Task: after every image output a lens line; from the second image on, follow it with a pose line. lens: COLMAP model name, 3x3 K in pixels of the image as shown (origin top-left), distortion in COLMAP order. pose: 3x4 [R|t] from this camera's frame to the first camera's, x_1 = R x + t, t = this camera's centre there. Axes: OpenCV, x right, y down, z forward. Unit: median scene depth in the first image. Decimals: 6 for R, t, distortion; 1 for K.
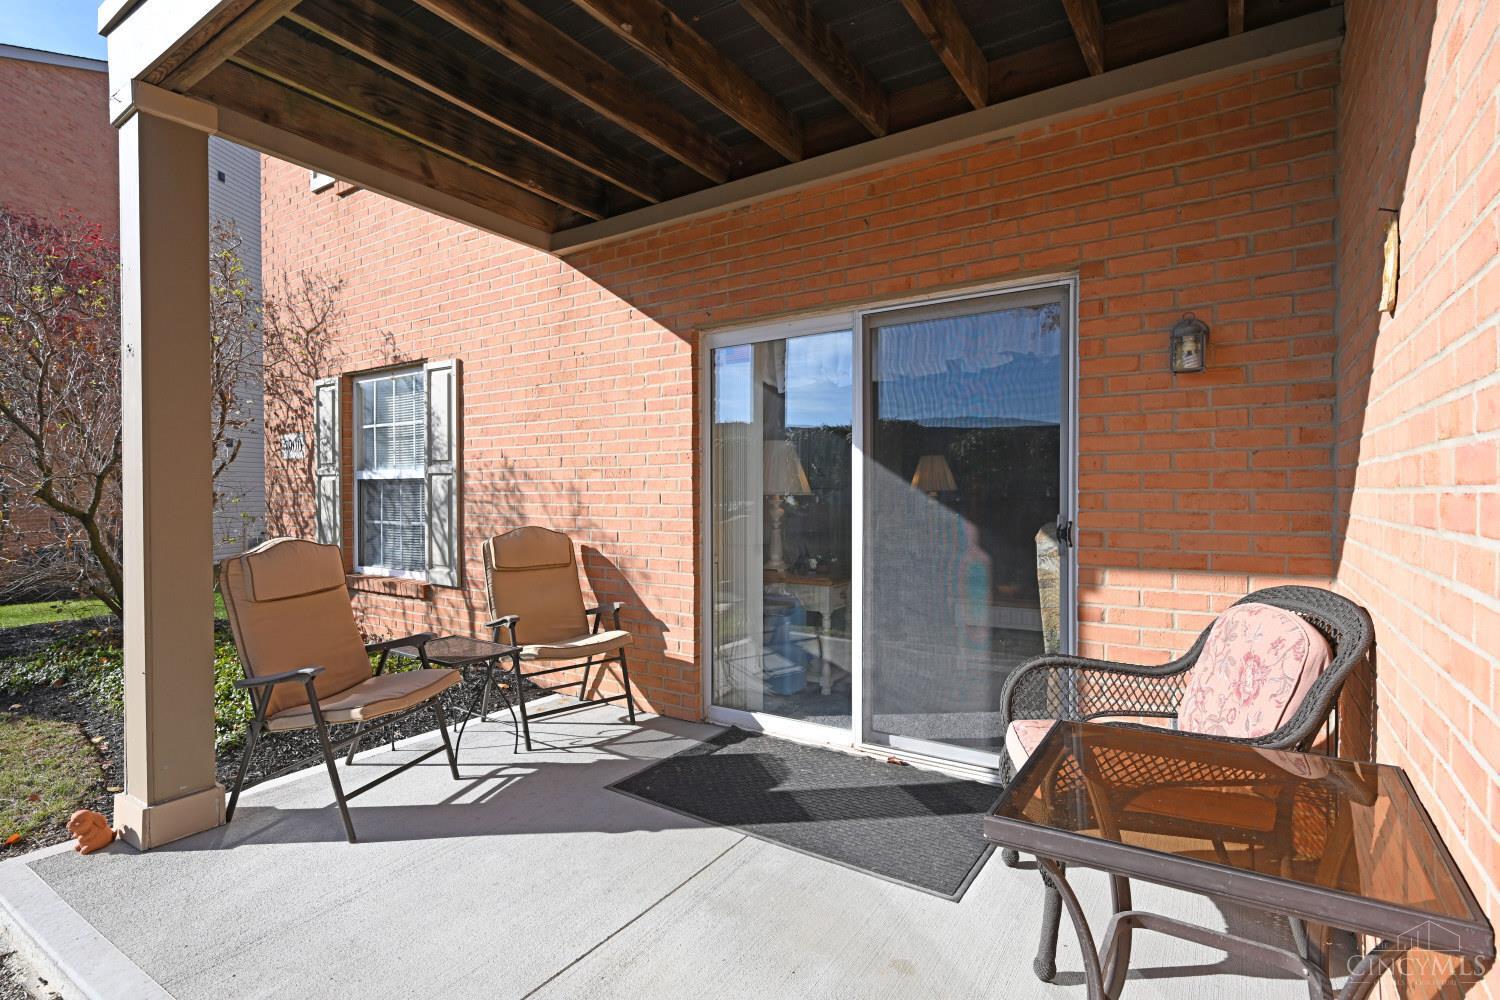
lens RADIAL K [[730.4, 0, 751.1], [0, 730.4, 504.4], [0, 0, 1]] dist [0.003948, -0.000221]
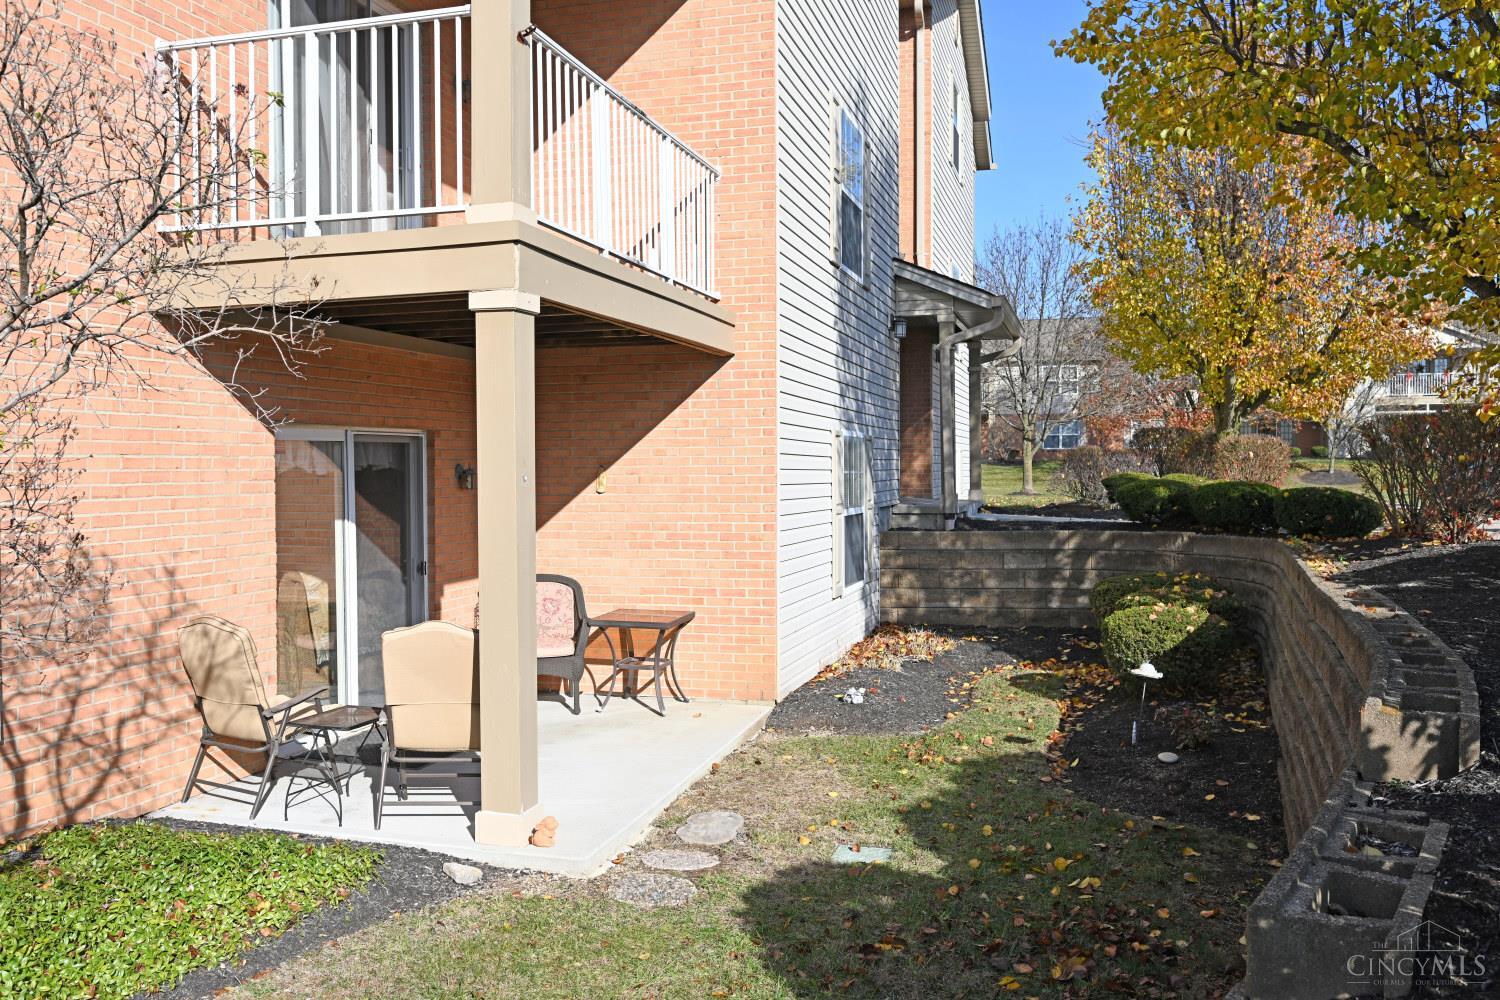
lens RADIAL K [[1196.1, 0, 752.1], [0, 1196.1, 505.2], [0, 0, 1]] dist [-0.013169, 0.002085]
pose [[-0.300188, -0.022094, 0.953624, -2.295548], [0.030237, 0.999009, 0.032664, -0.163481], [-0.953401, 0.038640, -0.299222, 0.921991]]
